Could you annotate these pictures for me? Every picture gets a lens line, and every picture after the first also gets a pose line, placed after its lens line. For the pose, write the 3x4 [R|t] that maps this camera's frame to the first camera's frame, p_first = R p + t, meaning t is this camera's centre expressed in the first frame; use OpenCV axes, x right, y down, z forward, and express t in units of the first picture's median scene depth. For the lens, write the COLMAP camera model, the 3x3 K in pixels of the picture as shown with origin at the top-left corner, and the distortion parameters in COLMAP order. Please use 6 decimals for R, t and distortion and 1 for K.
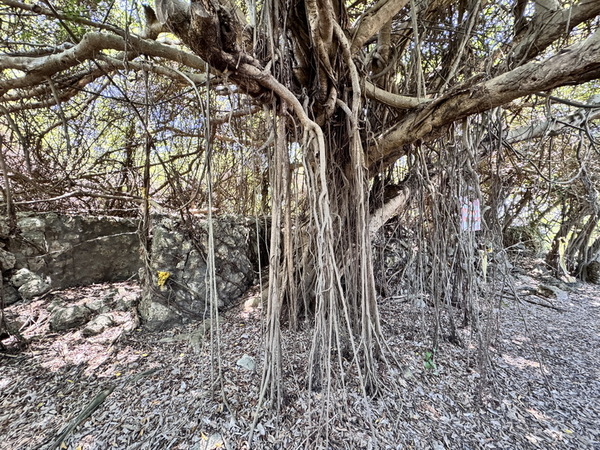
lens RADIAL K [[240.3, 0, 300.2], [0, 240.3, 226.4], [0, 0, 1]] dist [-0.000617, -0.000110]
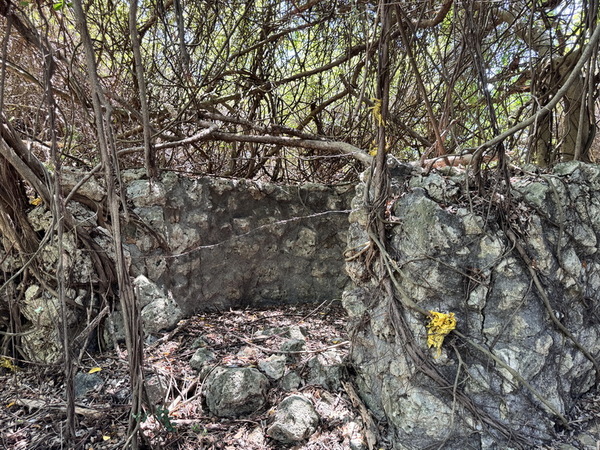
lens RADIAL K [[455.7, 0, 299.8], [0, 455.7, 224.6], [0, 0, 1]] dist [0.031832, -0.005160]
pose [[0.916190, 0.024488, -0.399996, -0.451592], [-0.007437, 0.998998, 0.044124, 0.016540], [0.400676, -0.037452, 0.915454, 0.228951]]
